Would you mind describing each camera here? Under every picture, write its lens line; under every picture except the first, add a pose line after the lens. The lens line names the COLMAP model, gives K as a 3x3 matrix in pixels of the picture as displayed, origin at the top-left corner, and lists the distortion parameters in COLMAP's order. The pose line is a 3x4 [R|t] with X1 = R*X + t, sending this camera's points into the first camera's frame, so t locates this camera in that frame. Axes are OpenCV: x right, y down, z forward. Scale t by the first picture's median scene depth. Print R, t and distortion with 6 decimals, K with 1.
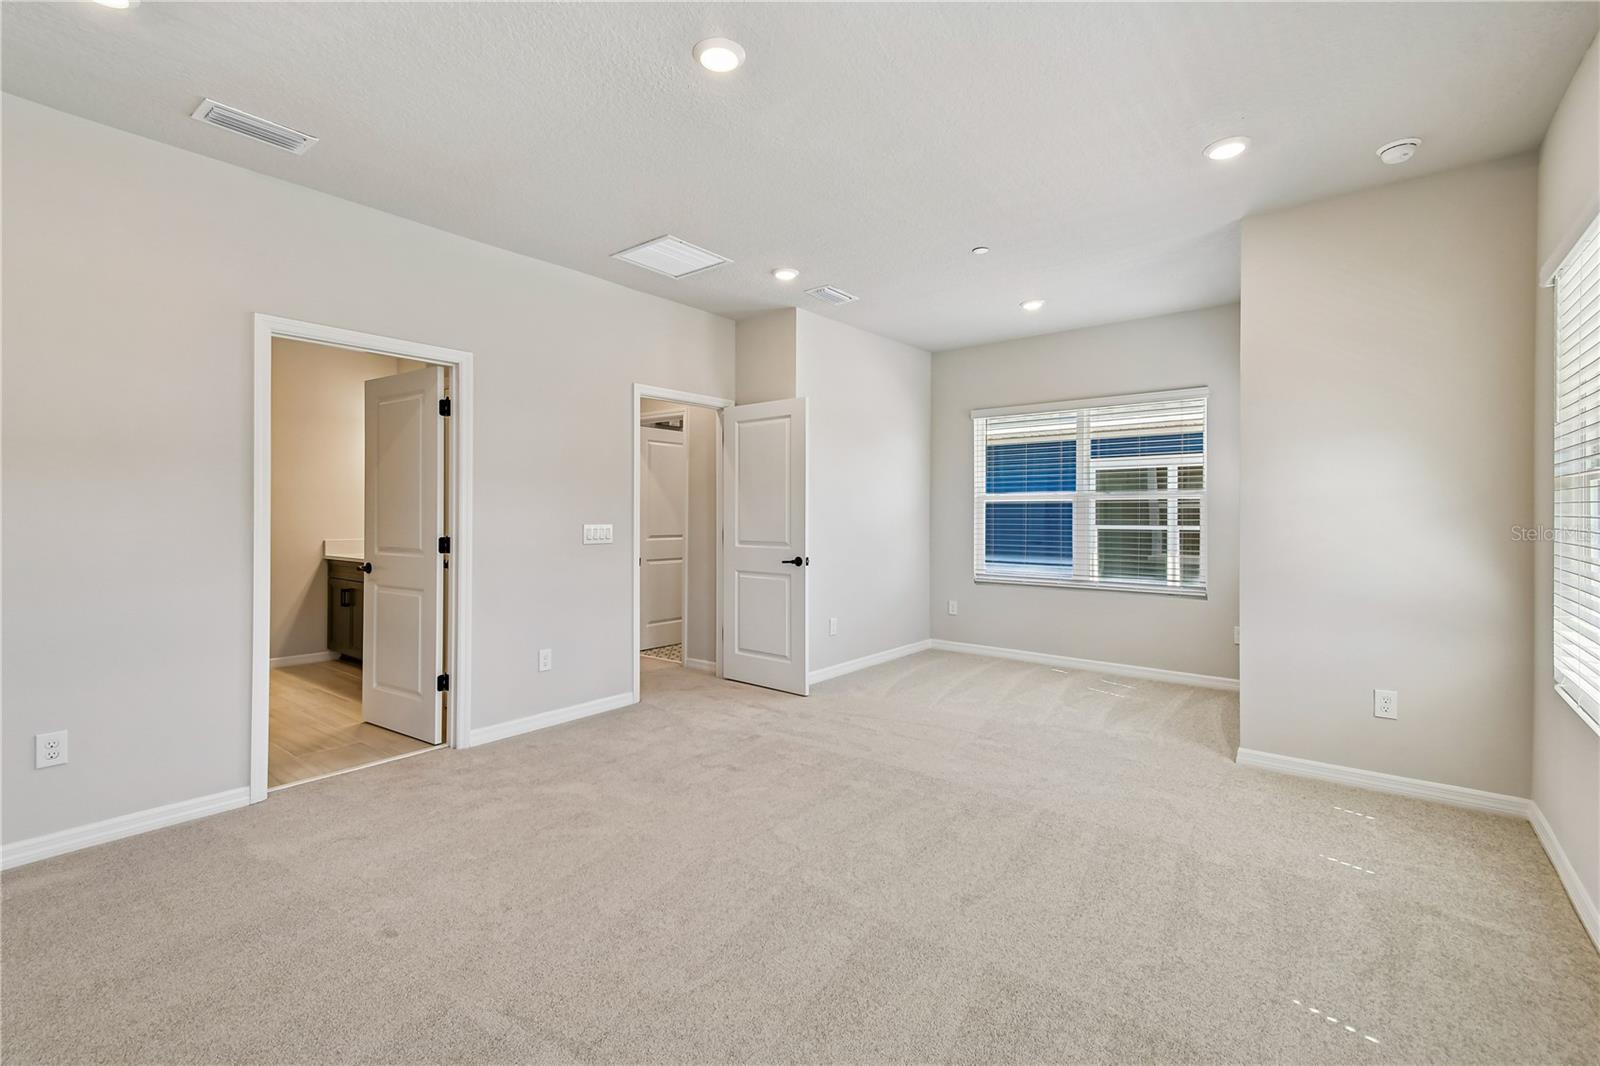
lens RADIAL K [[718.2, 0, 802.9], [0, 718.2, 515.1], [0, 0, 1]] dist [0.011527, -0.000505]
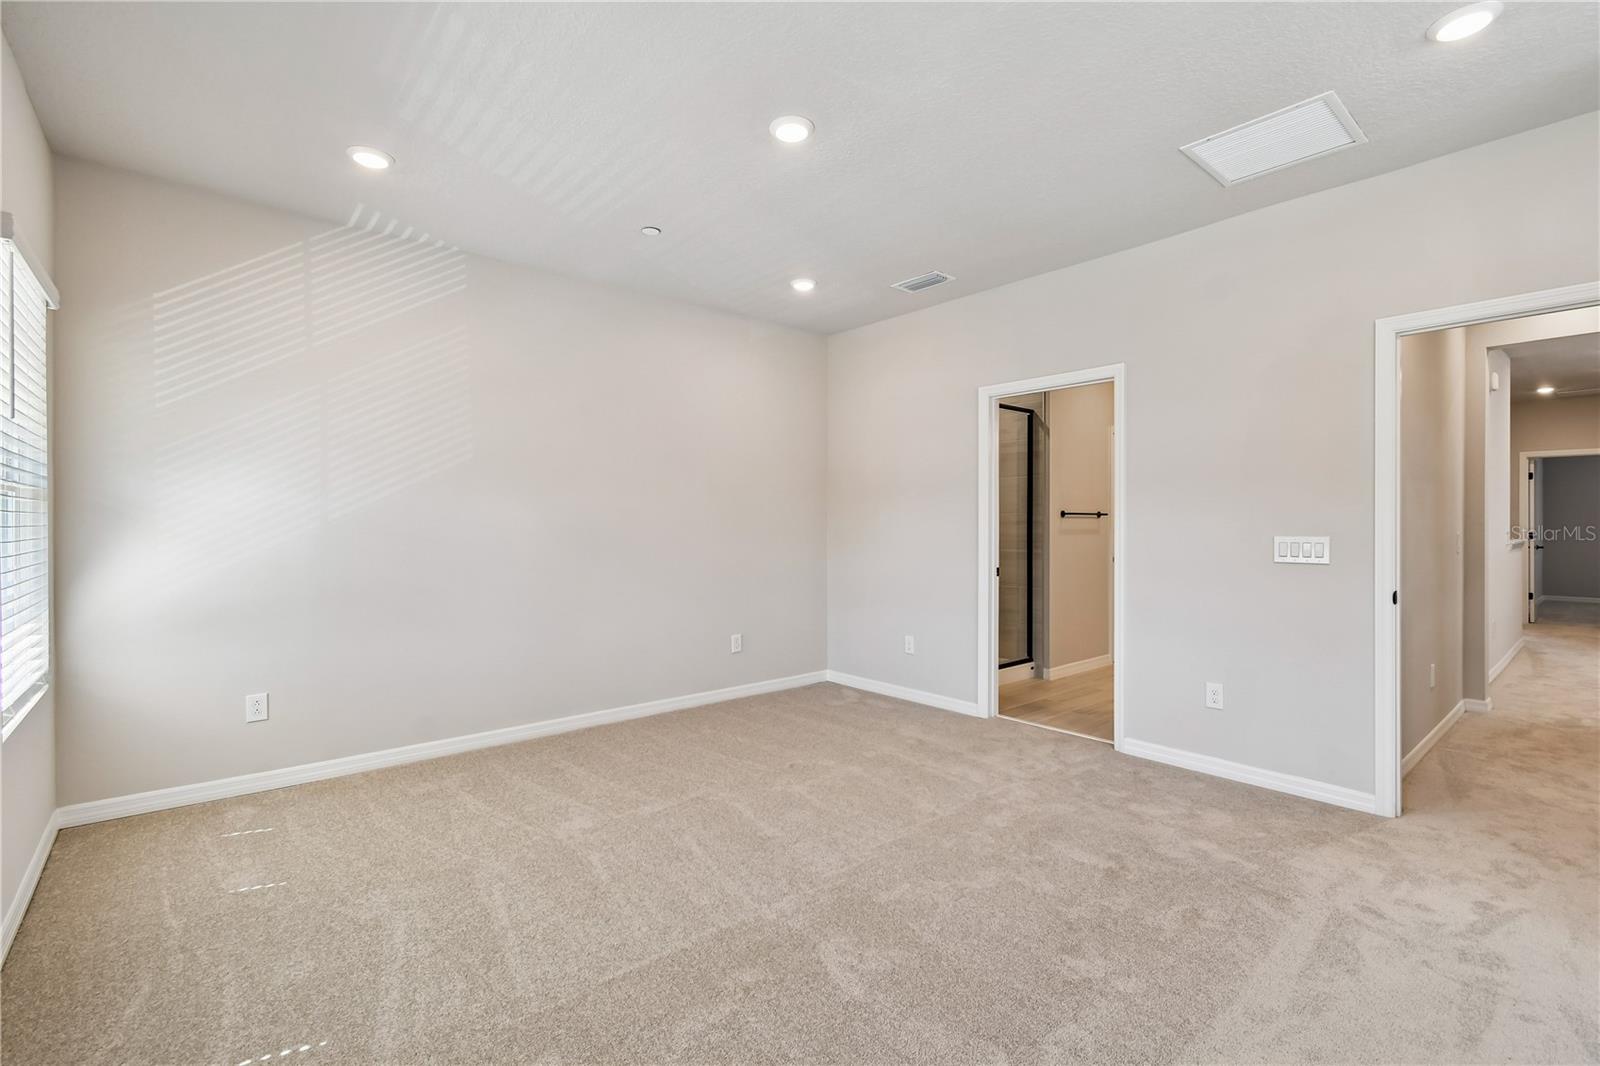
lens RADIAL K [[718.2, 0, 802.9], [0, 718.2, 515.1], [0, 0, 1]] dist [0.011527, -0.000505]
pose [[-0.185947, -0.009701, -0.982512, 0.600879], [-0.000741, 0.999952, -0.009733, -0.001389], [0.982559, -0.001082, -0.185945, 0.726463]]
